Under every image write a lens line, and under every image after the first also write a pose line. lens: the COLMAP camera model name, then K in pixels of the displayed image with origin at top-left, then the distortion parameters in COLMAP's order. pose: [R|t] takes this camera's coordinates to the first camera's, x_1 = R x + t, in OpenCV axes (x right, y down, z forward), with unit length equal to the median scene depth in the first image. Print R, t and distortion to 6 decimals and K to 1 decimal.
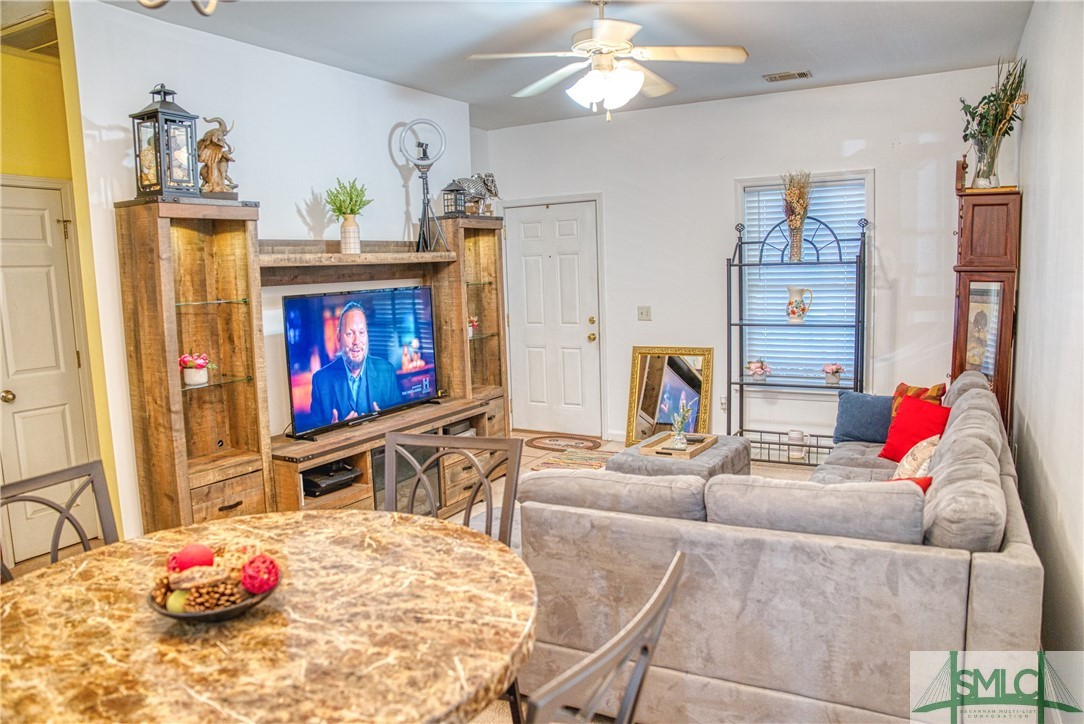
lens RADIAL K [[751.9, 0, 545.5], [0, 751.9, 363.4], [0, 0, 1]] dist [-0.168937, 0.119307]
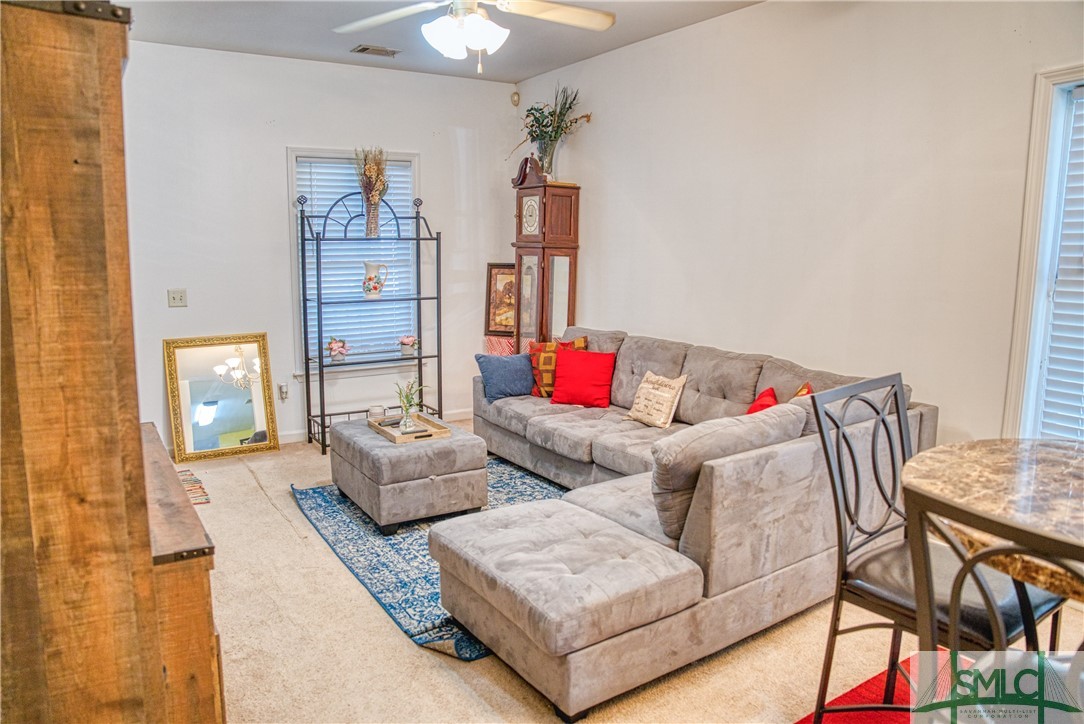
lens RADIAL K [[751.9, 0, 548.9], [0, 751.9, 355.3], [0, 0, 1]] dist [-0.168937, 0.119307]
pose [[0.462279, -0.097880, 0.881316, -0.451419], [0.092944, 0.993763, 0.061616, -0.018516], [-0.881850, 0.053429, 0.468493, 0.322923]]
